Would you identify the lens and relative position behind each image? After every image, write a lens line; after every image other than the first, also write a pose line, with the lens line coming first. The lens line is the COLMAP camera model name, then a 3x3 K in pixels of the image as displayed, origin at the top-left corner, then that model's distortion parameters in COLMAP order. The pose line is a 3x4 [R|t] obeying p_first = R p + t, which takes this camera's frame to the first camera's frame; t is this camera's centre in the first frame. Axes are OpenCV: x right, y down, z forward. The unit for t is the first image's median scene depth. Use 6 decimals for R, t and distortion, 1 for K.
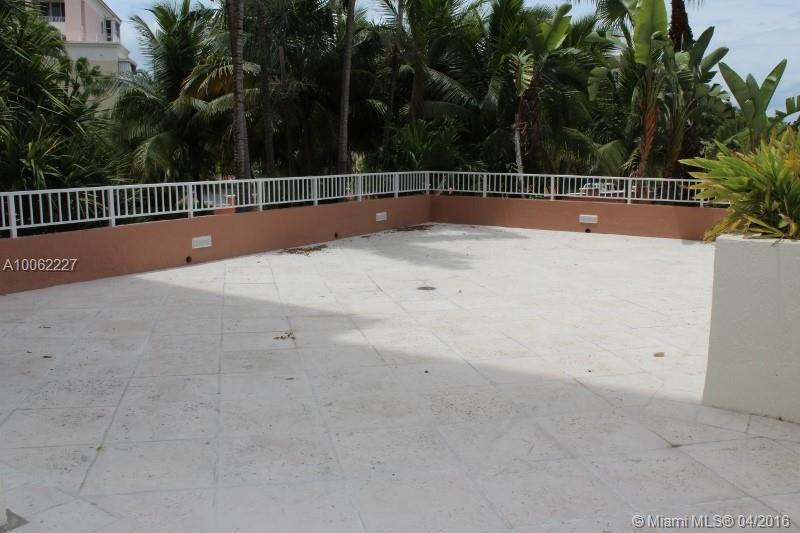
lens RADIAL K [[710.0, 0, 396.9], [0, 710.0, 264.2], [0, 0, 1]] dist [-0.086118, -0.005738]
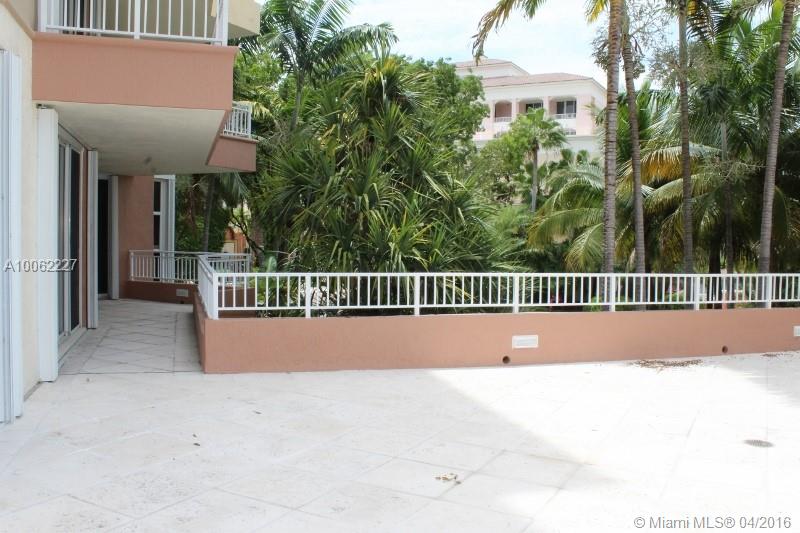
lens RADIAL K [[710.0, 0, 400.1], [0, 710.0, 264.1], [0, 0, 1]] dist [-0.086118, -0.005738]
pose [[0.764414, 0.038760, -0.643559, 0.167623], [-0.119310, 0.989455, -0.082124, -0.034752], [0.633590, 0.139560, 0.760978, 0.205529]]
